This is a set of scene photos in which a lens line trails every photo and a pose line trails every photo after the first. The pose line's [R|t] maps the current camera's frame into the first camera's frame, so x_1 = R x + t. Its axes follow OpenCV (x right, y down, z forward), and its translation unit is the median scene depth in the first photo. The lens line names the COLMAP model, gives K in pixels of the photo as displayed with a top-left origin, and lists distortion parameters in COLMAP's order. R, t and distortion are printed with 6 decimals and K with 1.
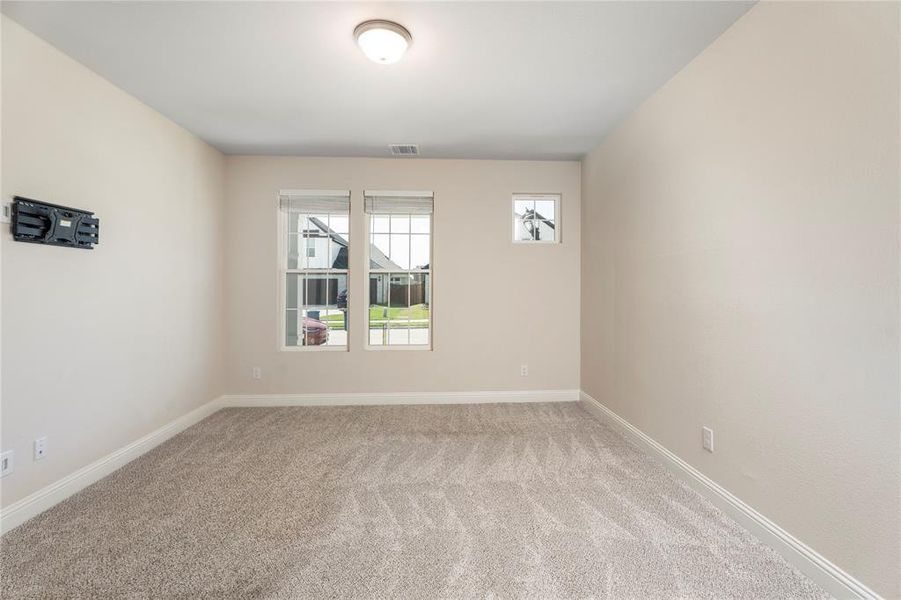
lens RADIAL K [[400.7, 0, 447.5], [0, 400.7, 295.1], [0, 0, 1]] dist [0.000100, 0.000822]
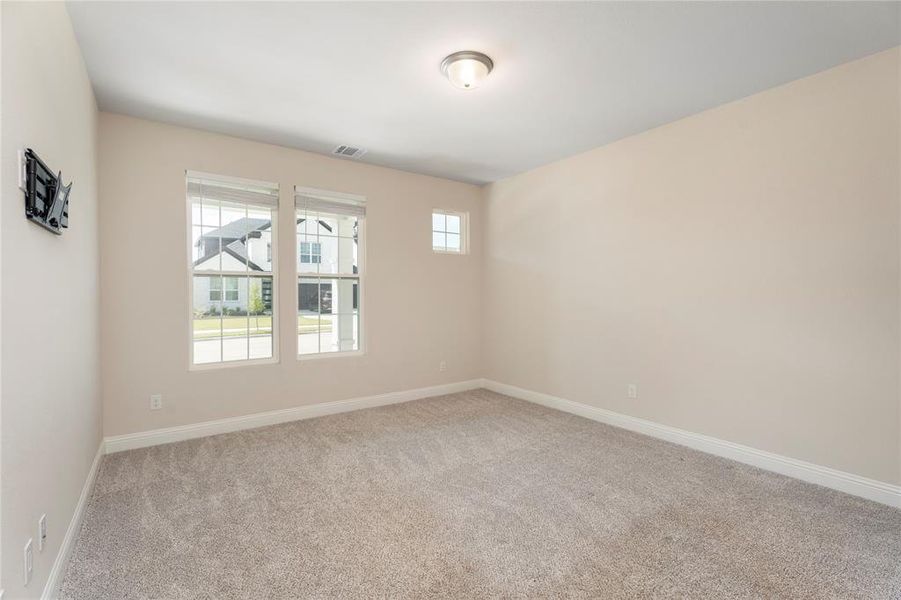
lens RADIAL K [[400.7, 0, 452.4], [0, 400.7, 301.0], [0, 0, 1]] dist [0.000100, 0.000822]
pose [[0.854199, -0.013167, 0.519779, -0.385597], [0.010281, 0.999912, 0.008434, -0.004341], [-0.519844, -0.001861, 0.854259, 0.026747]]
